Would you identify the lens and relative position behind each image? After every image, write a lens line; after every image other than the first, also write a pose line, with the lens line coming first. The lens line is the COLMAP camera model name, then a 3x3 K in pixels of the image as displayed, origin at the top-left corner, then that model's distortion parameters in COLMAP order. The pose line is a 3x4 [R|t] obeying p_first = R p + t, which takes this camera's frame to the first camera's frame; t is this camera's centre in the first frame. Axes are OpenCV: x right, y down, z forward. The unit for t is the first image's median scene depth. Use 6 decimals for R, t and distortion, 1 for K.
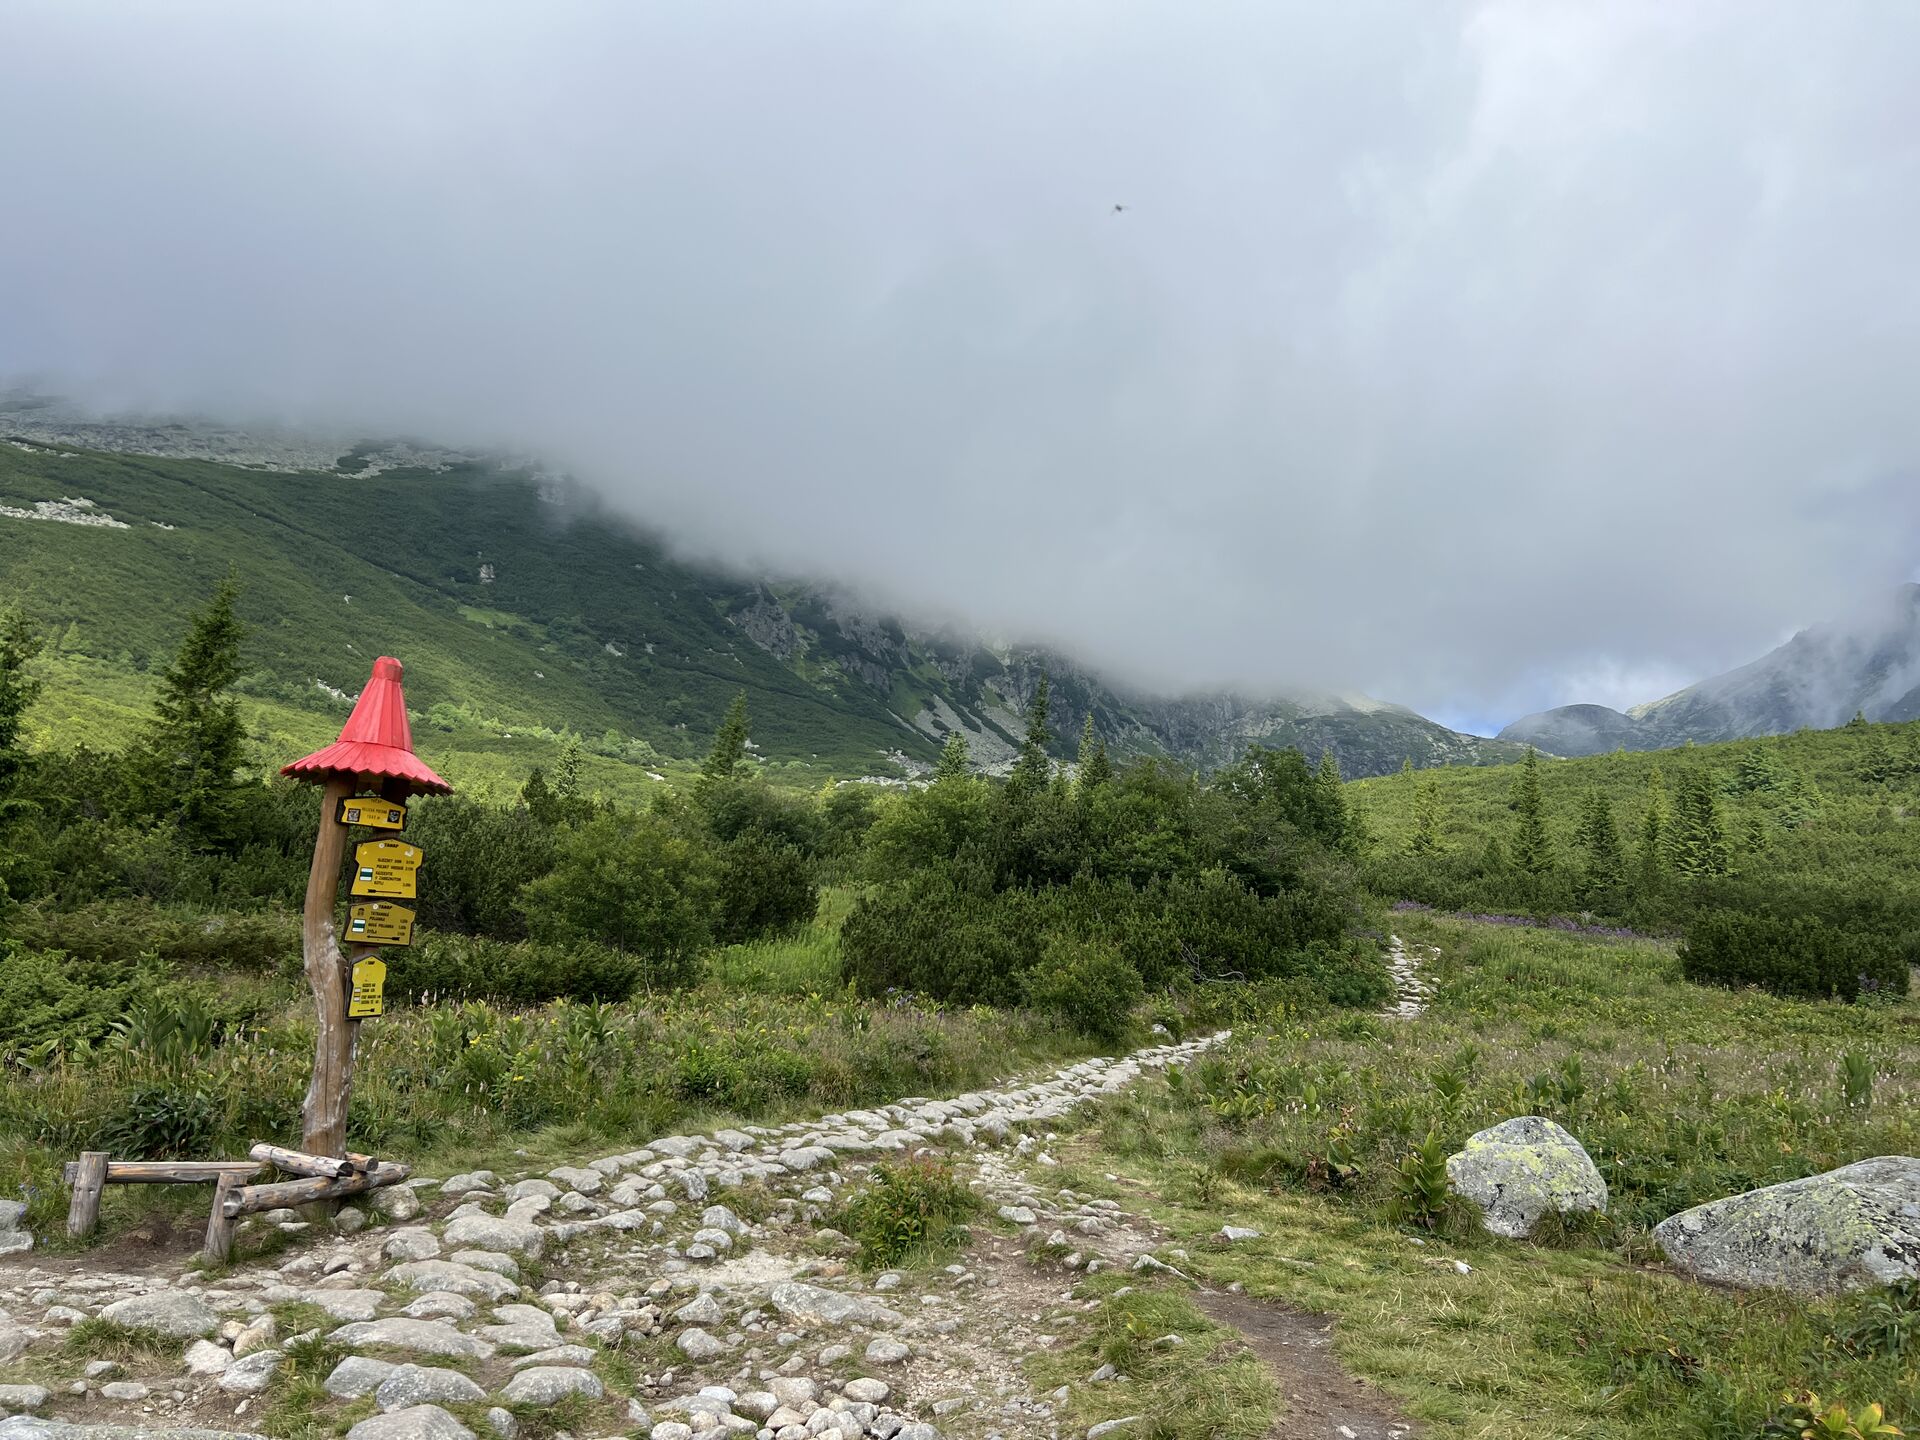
lens RADIAL K [[1438.1, 0, 960.0], [0, 1438.1, 720.0], [0, 0, 1]] dist [0.075675, -0.084439]
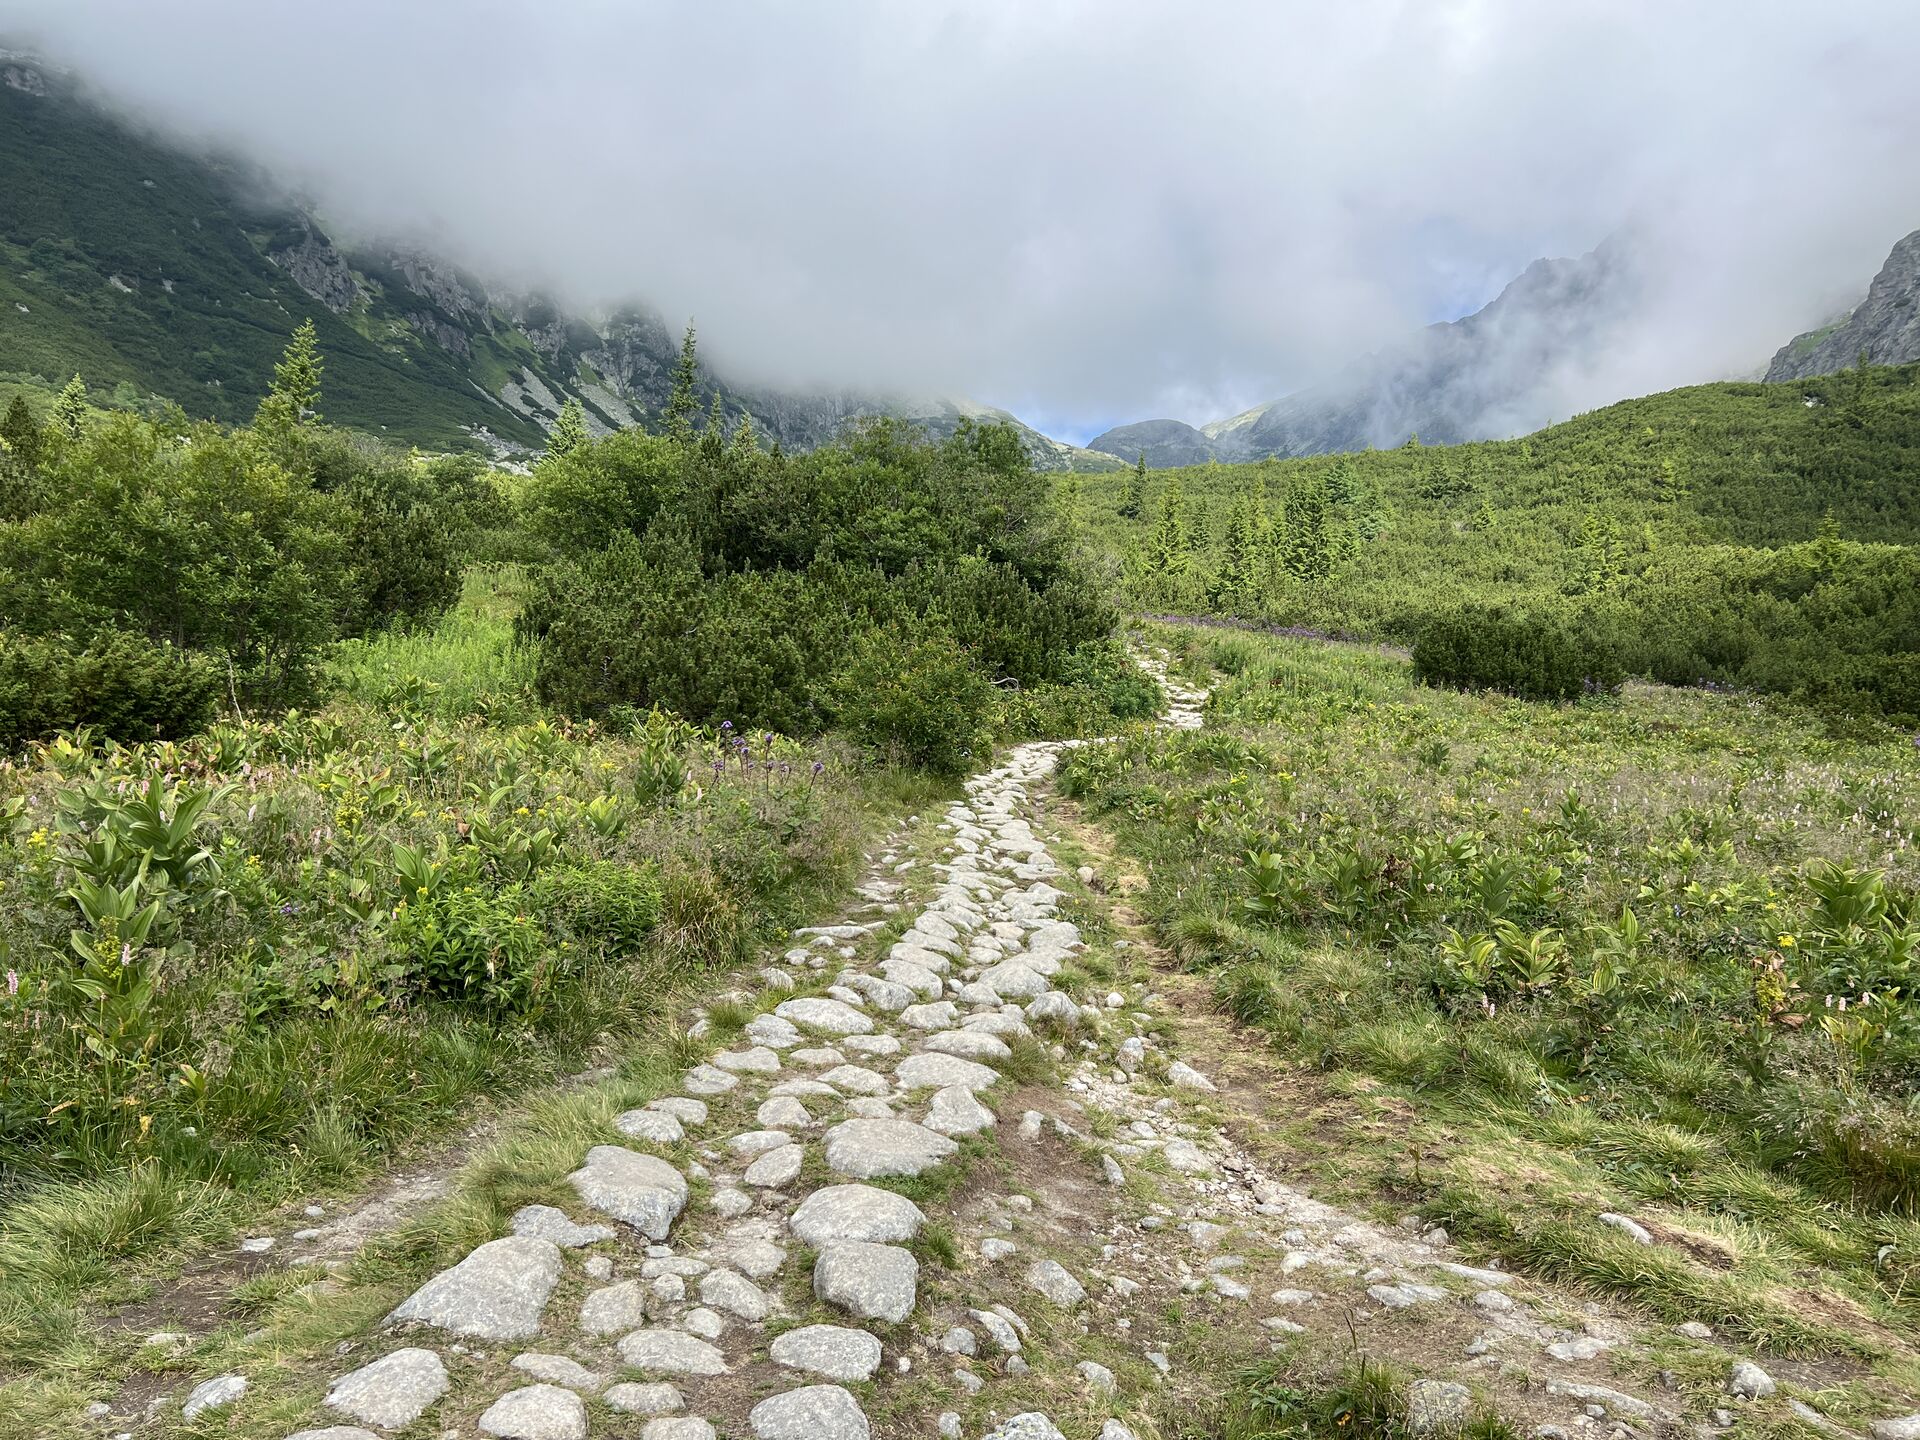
lens RADIAL K [[1438.1, 0, 960.0], [0, 1438.1, 720.0], [0, 0, 1]] dist [0.075675, -0.084439]
pose [[0.961647, -0.002749, 0.274275, -0.048602], [-0.054127, 0.978385, 0.199581, 0.027875], [-0.268896, -0.206773, 0.940713, 0.184338]]
